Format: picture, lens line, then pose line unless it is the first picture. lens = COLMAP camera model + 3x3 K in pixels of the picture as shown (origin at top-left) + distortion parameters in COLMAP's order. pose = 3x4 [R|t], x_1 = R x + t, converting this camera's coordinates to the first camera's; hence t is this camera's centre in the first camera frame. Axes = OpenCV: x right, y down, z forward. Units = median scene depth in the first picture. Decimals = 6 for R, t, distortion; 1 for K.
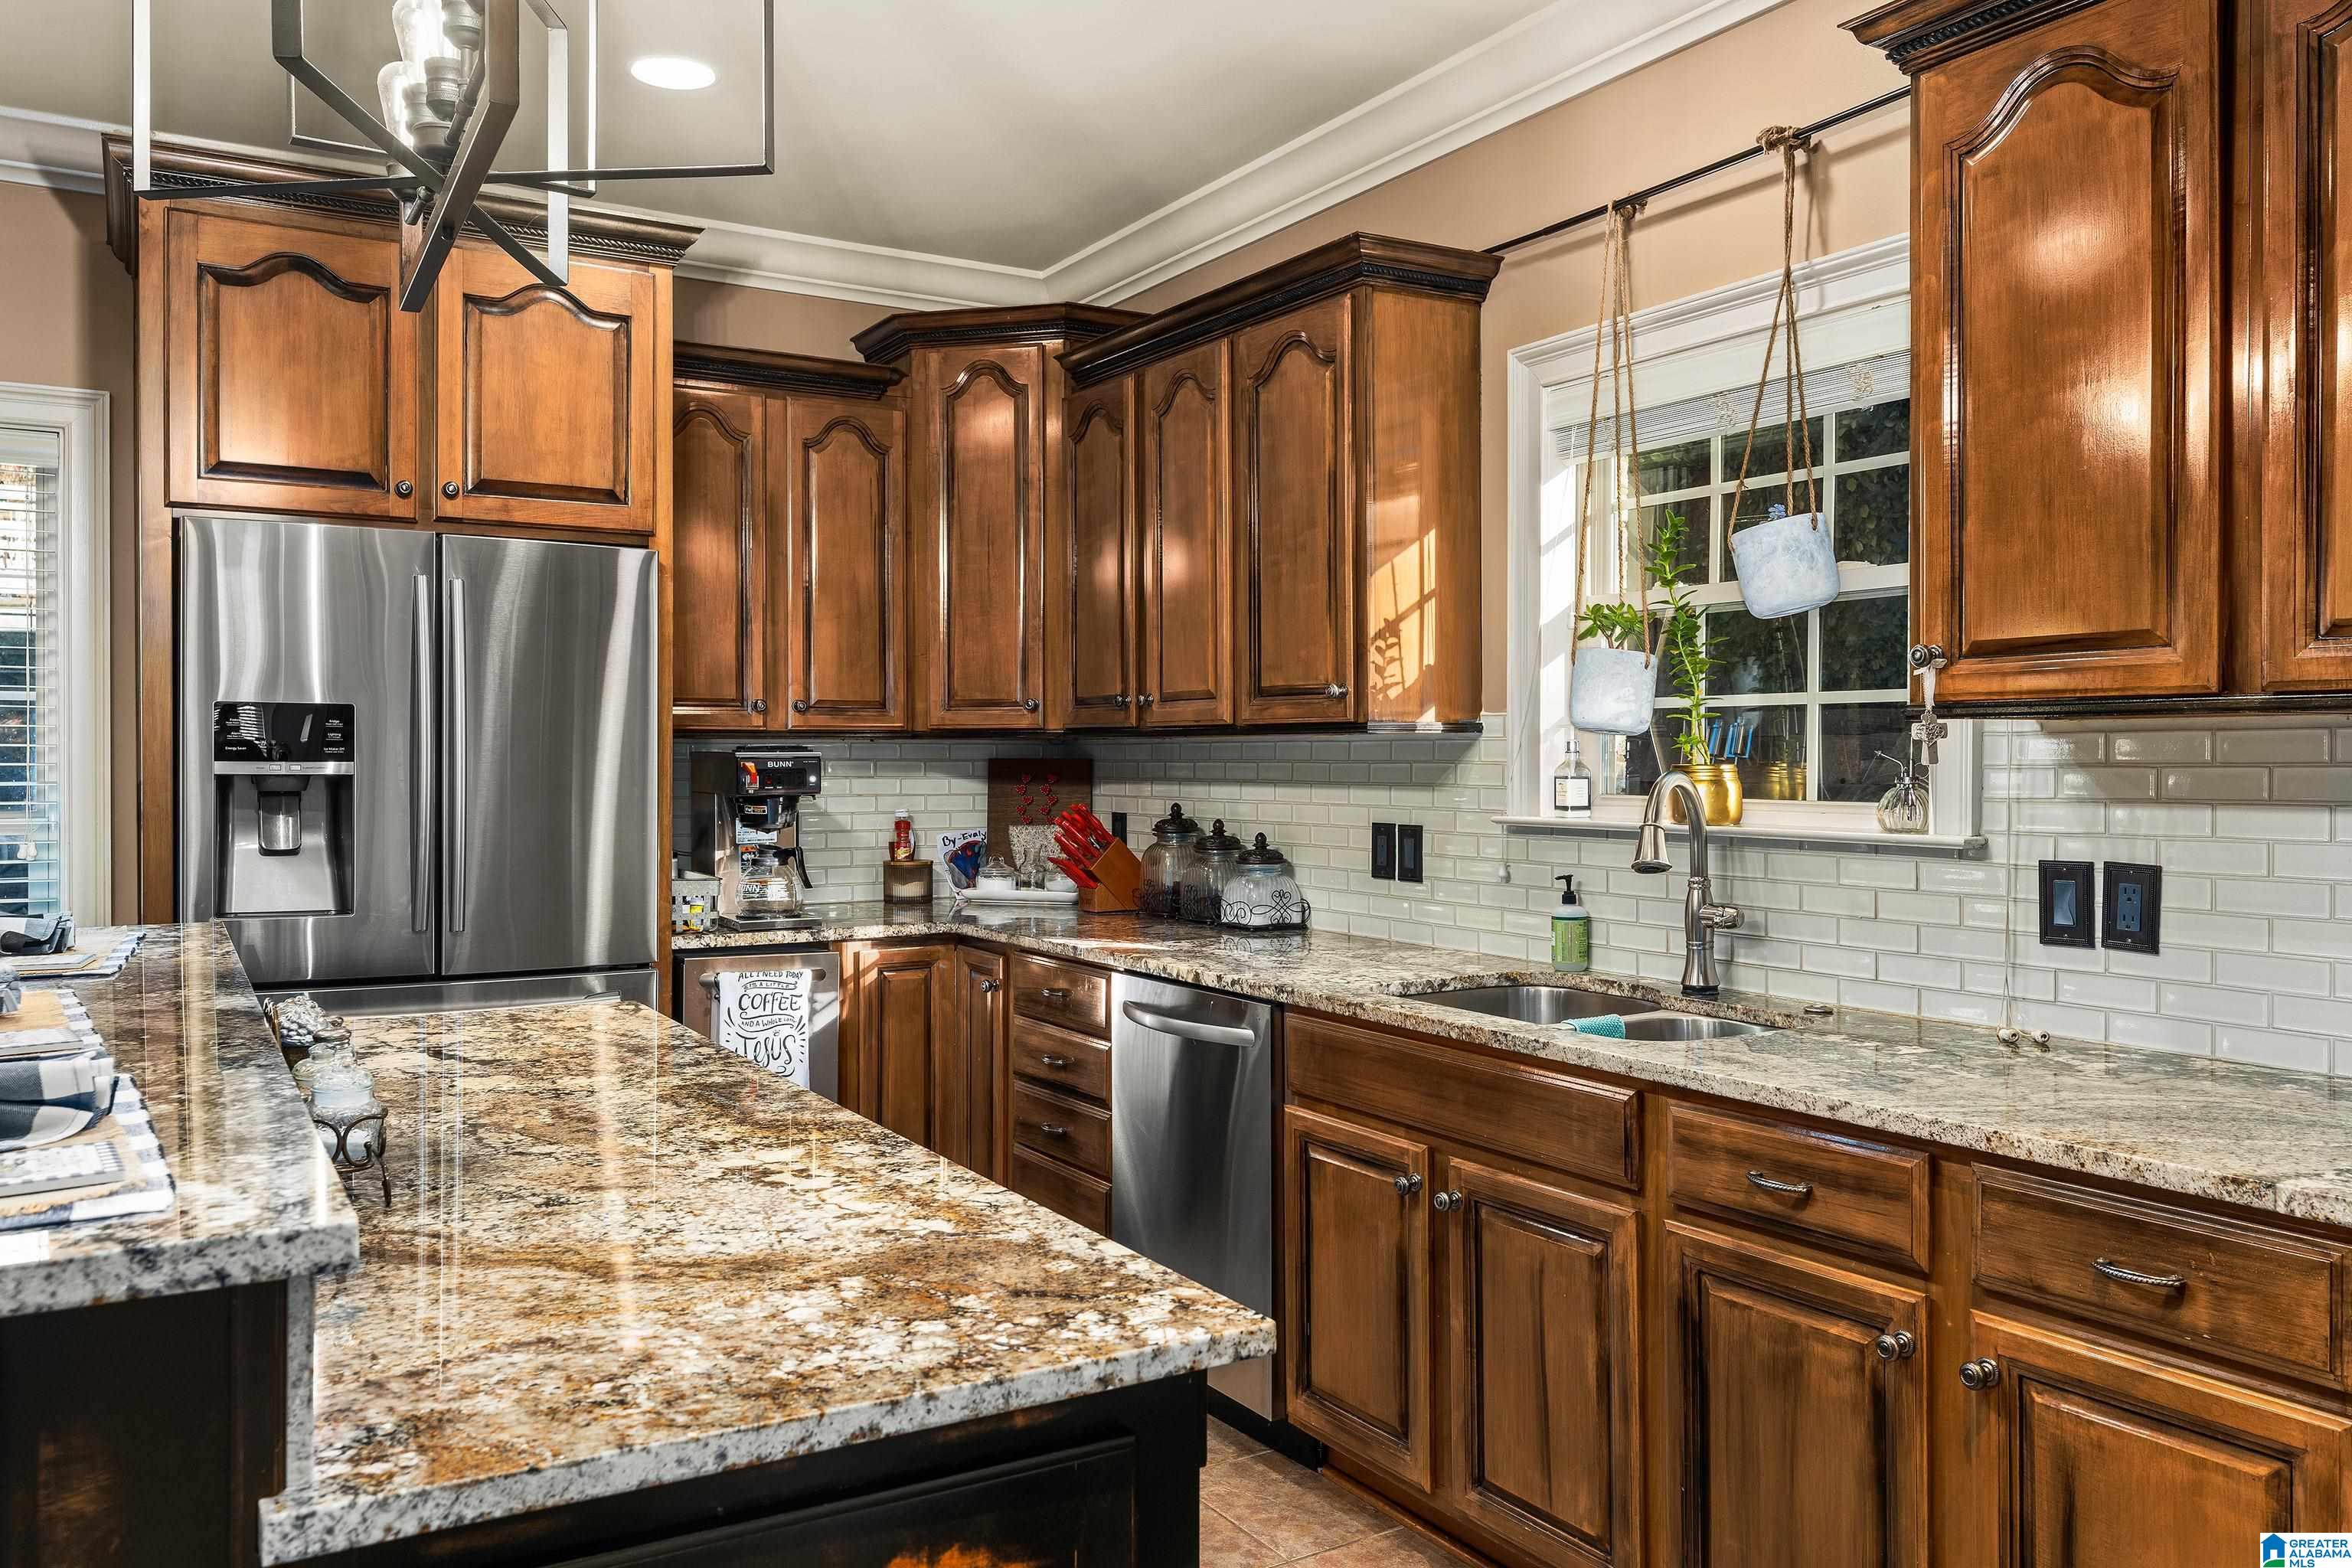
lens RADIAL K [[1761.5, 0, 1176.0], [0, 1761.5, 784.0], [0, 0, 1]] dist [-0.001598, 0.002363]
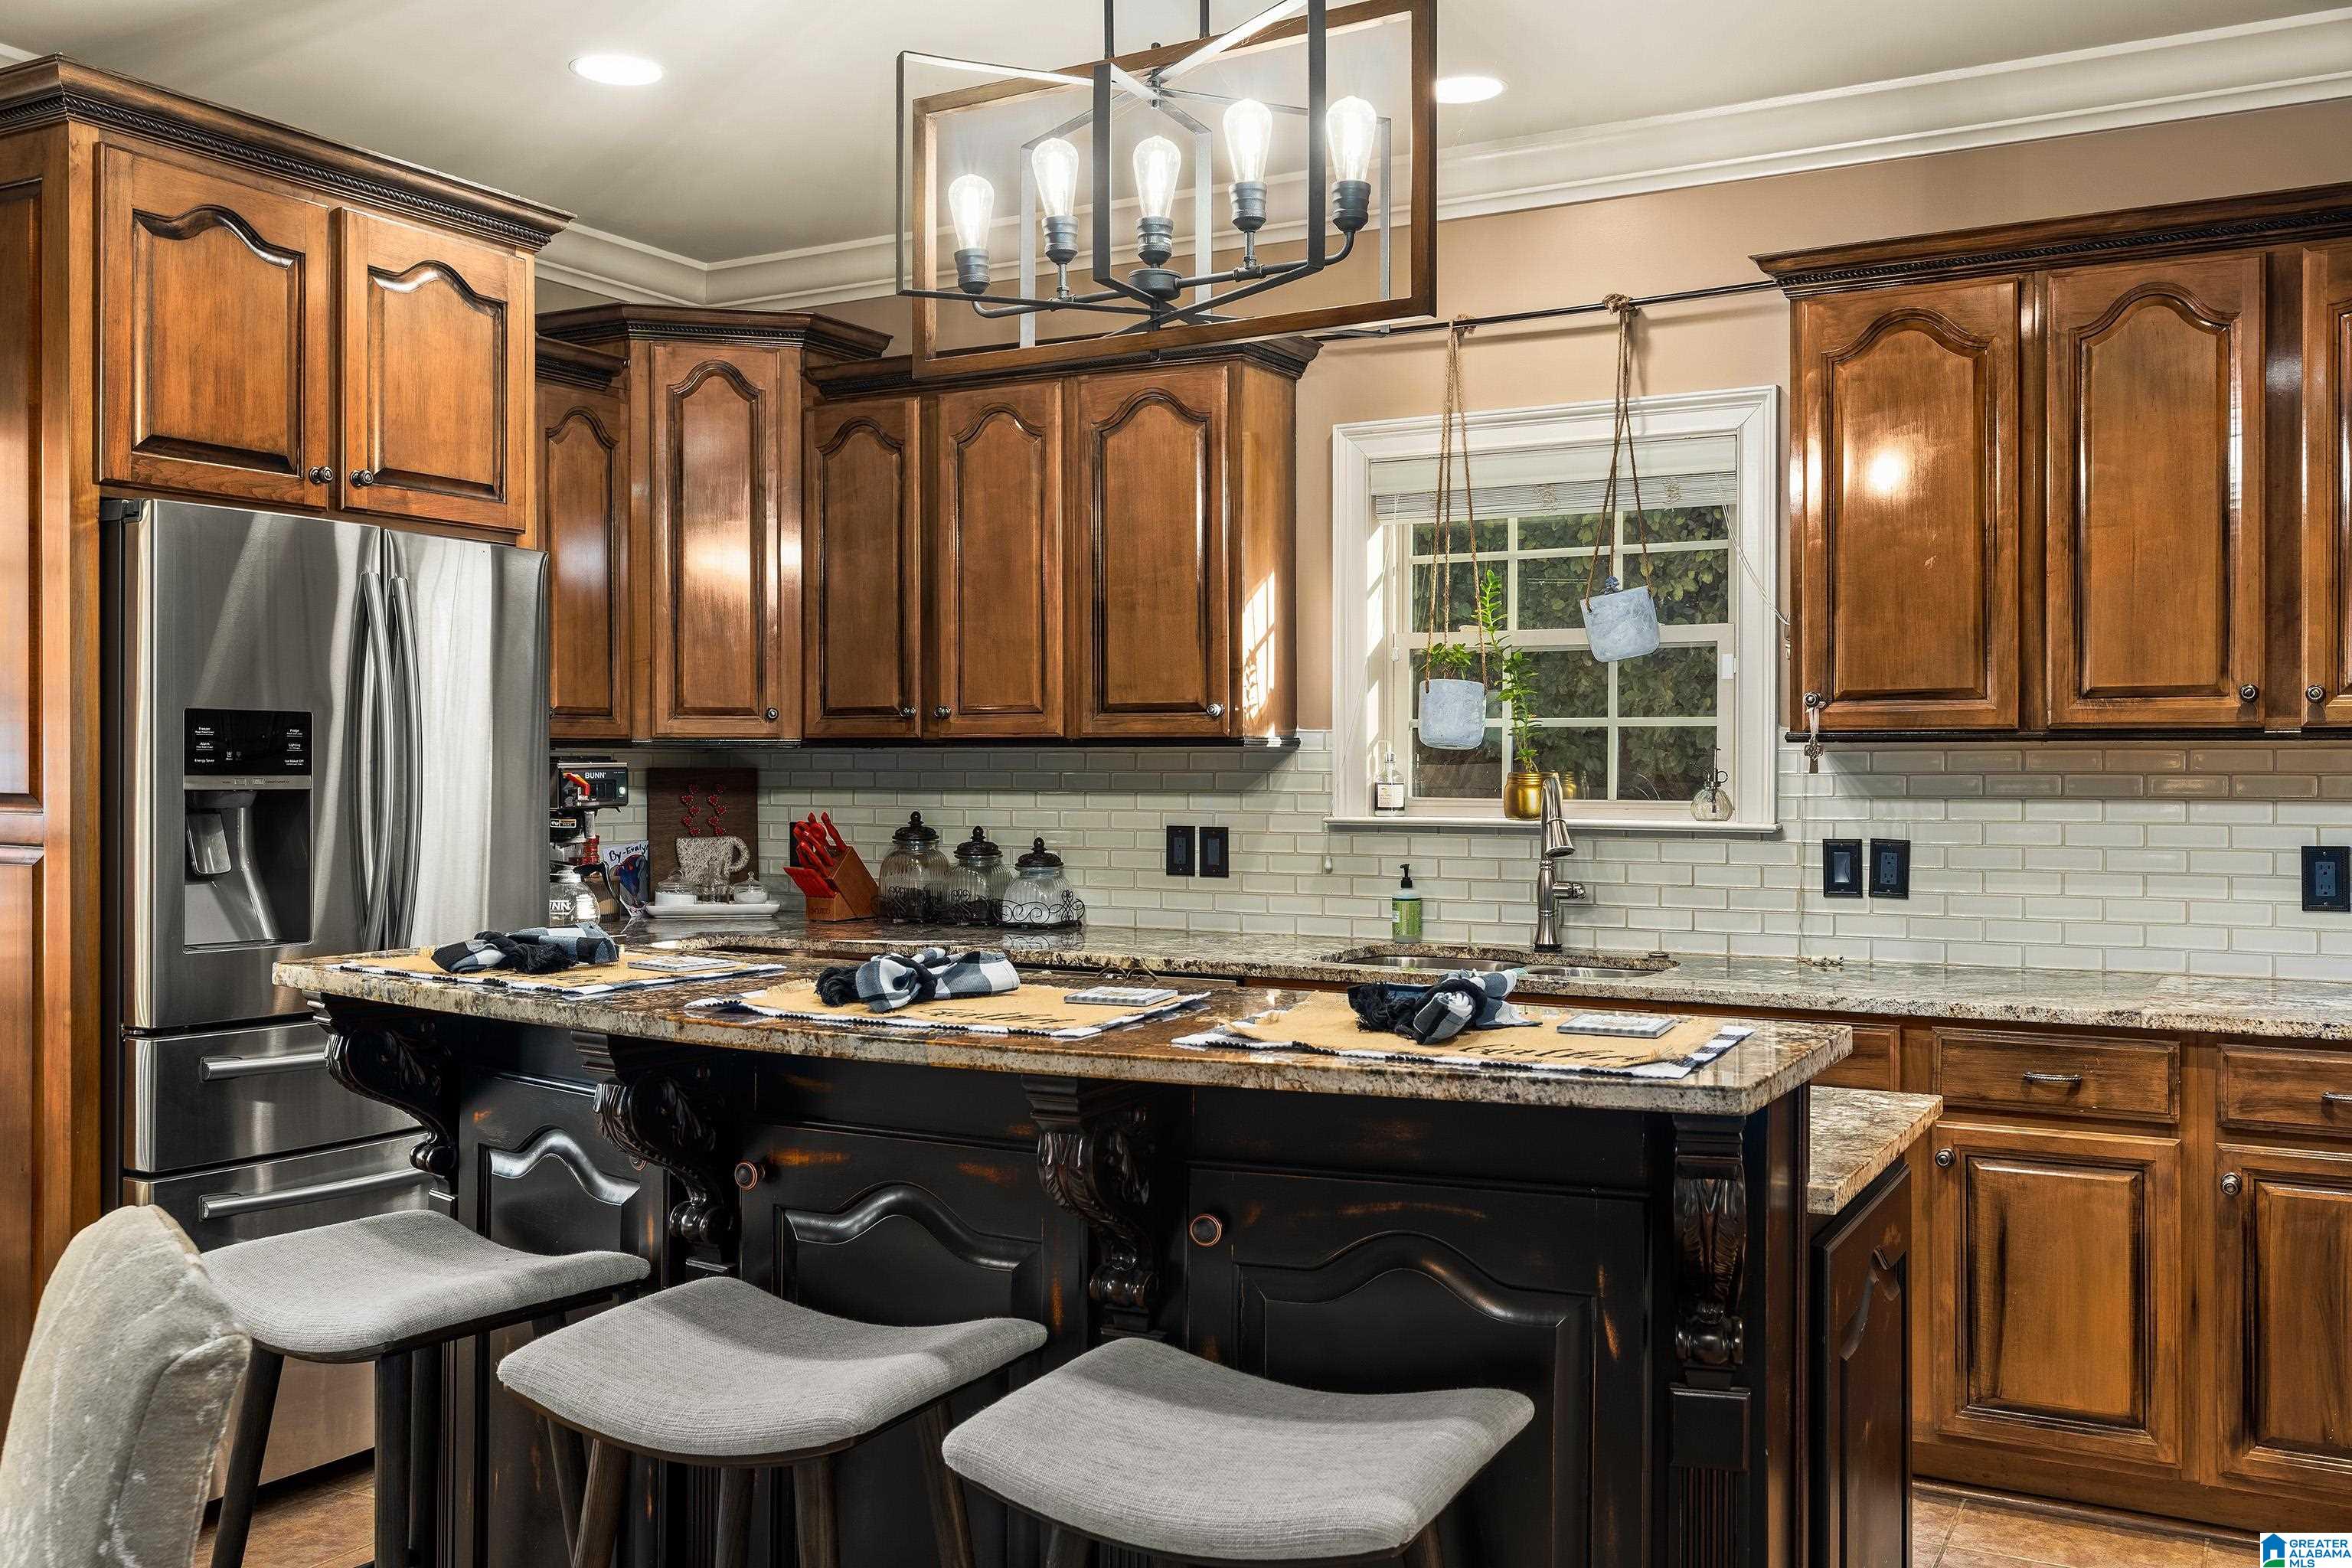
lens RADIAL K [[2042.7, 0, 1176.0], [0, 2042.7, 784.0], [0, 0, 1]] dist [-0.002414, -0.010077]
pose [[0.866195, -0.005725, 0.499673, -0.610637], [0.007759, 0.999968, -0.001994, -0.002191], [-0.499645, 0.005604, 0.866212, -0.142735]]
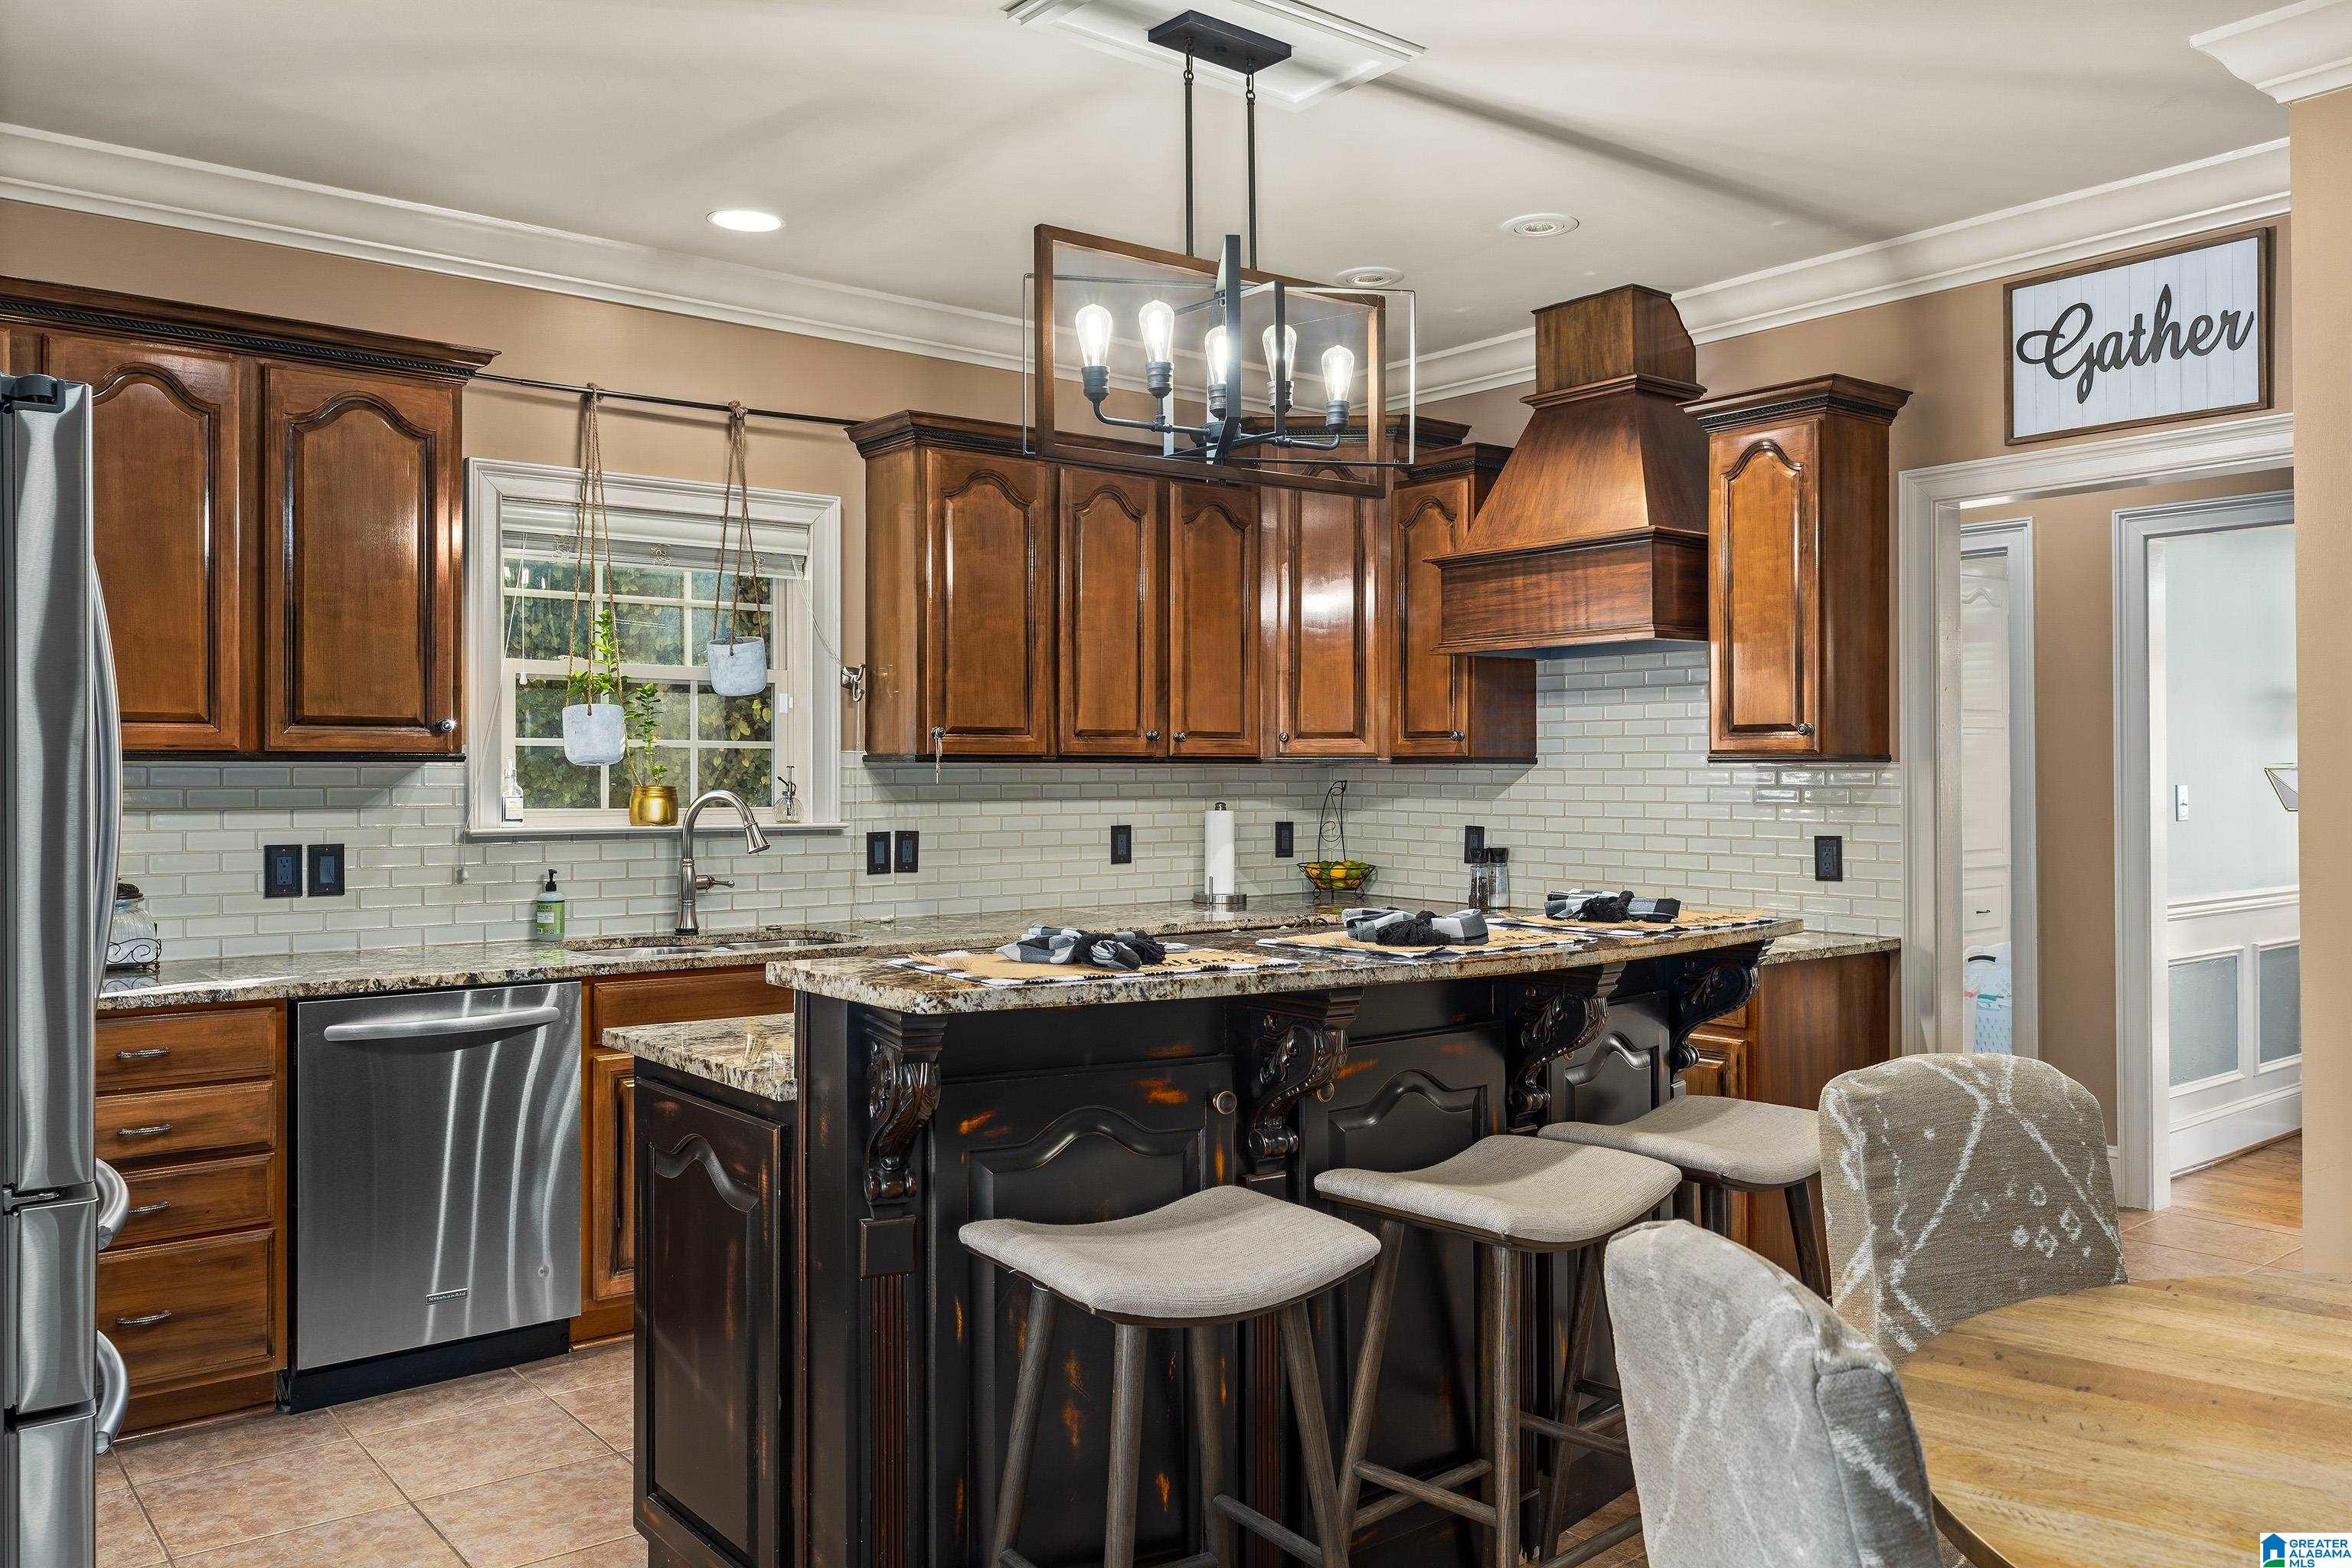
lens RADIAL K [[1761.5, 0, 1176.0], [0, 1761.5, 784.0], [0, 0, 1]] dist [-0.001598, 0.002363]
pose [[-0.136444, -0.005481, 0.990633, -1.154659], [0.016033, 0.999841, 0.007740, -0.016192], [-0.990518, 0.016939, -0.136334, 0.697275]]
